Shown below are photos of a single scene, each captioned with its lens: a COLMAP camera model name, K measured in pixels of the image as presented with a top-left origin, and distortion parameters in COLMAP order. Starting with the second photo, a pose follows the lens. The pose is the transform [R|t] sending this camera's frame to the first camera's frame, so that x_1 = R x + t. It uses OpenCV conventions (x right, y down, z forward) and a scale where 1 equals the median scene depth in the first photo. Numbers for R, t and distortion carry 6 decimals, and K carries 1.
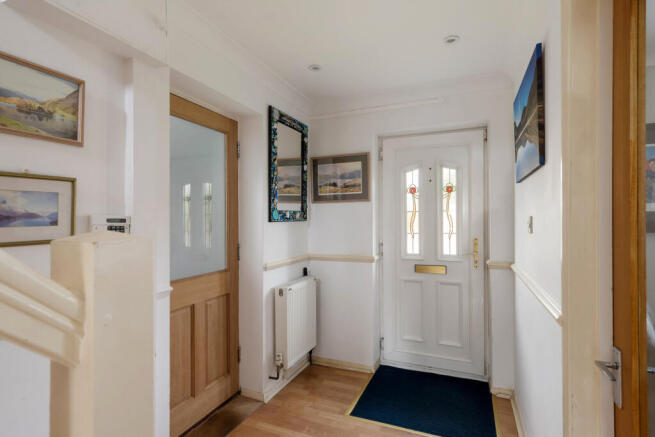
lens RADIAL K [[336.7, 0, 327.5], [0, 336.7, 218.5], [0, 0, 1]] dist [0.000046, 0.000000]
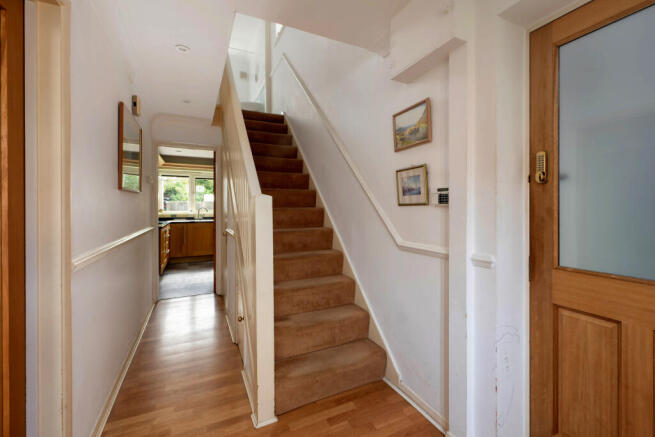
lens RADIAL K [[282.4, 0, 327.2], [0, 282.4, 208.4], [0, 0, 1]] dist [0.000002, -0.000005]
pose [[-0.668958, 0.003412, -0.743293, 0.530569], [0.002202, 0.999994, 0.002609, 0.082863], [0.743297, 0.000108, -0.668961, 1.568595]]
